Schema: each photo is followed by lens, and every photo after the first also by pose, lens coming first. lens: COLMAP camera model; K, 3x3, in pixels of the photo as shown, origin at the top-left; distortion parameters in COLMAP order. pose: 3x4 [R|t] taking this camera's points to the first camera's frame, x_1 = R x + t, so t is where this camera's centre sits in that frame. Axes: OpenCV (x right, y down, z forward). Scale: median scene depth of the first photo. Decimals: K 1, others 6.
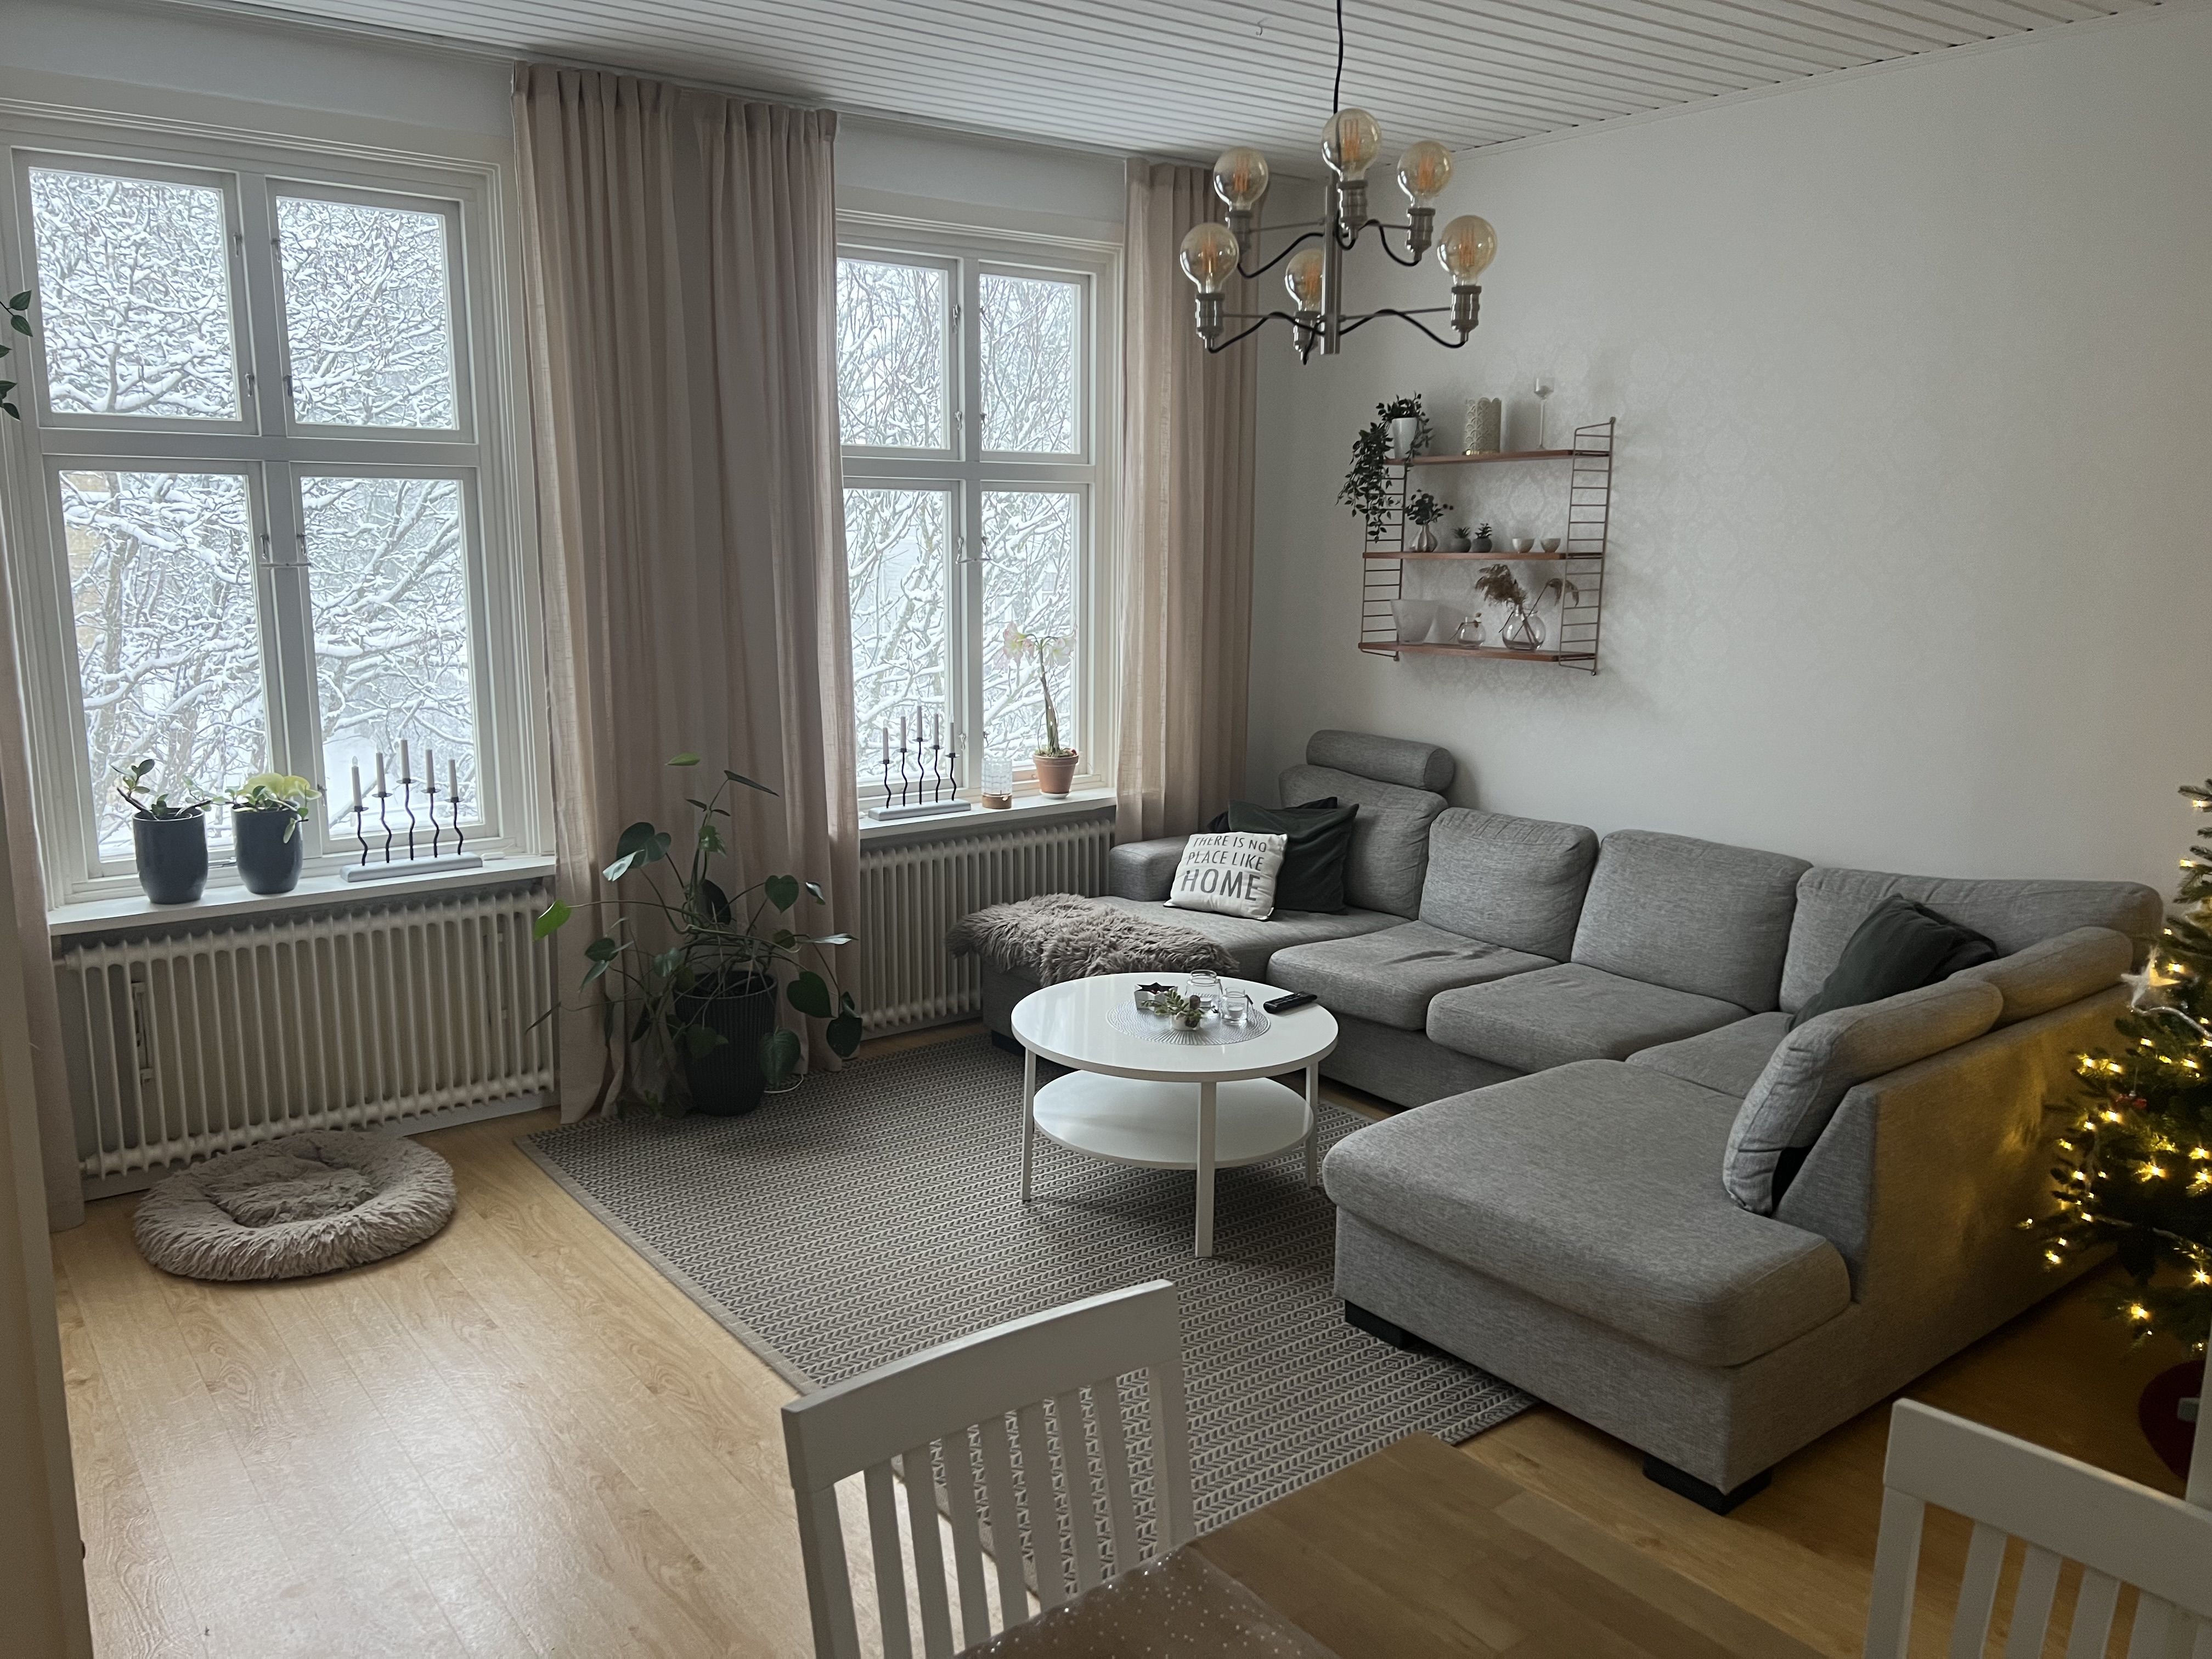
lens RADIAL K [[1701.1, 0, 1102.5], [0, 1701.1, 833.5], [0, 0, 1]] dist [0.078740, -0.019777]
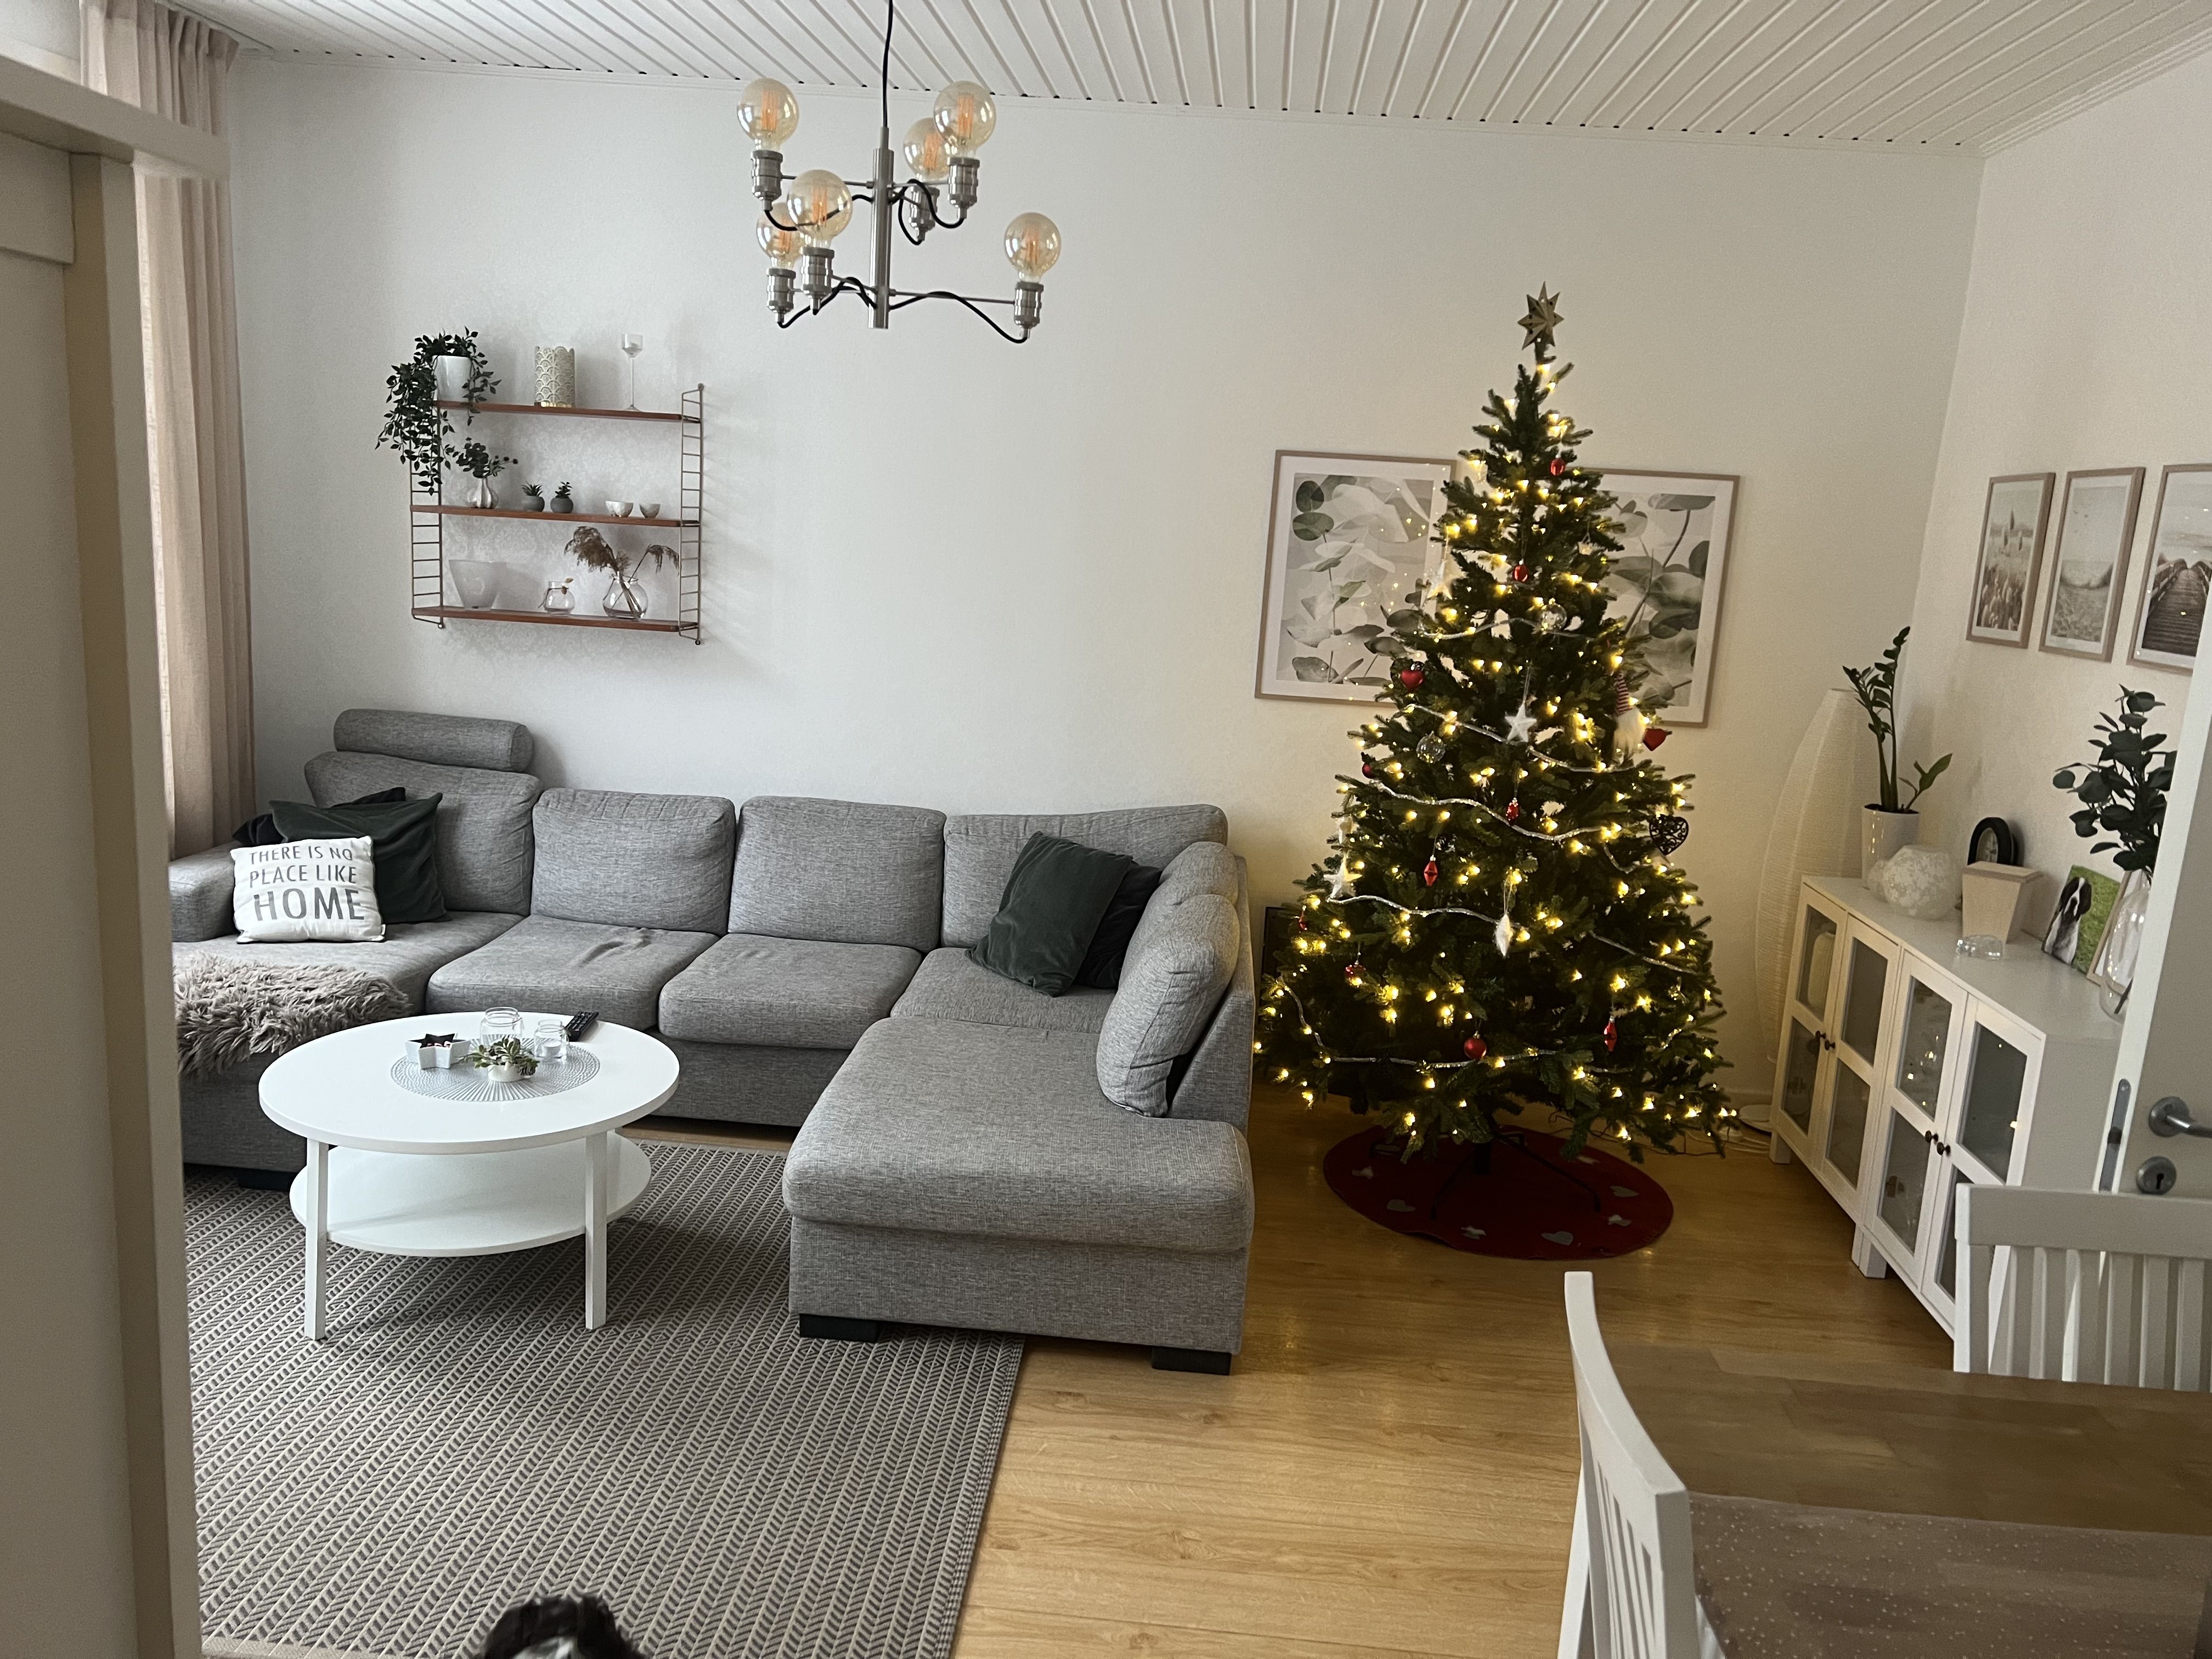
lens RADIAL K [[1701.1, 0, 1095.2], [0, 1701.1, 833.1], [0, 0, 1]] dist [0.078740, -0.019777]
pose [[0.663380, -0.107093, 0.740580, -0.313044], [0.080332, 0.994178, 0.071808, -0.037019], [-0.743958, 0.011856, 0.668121, 0.170379]]
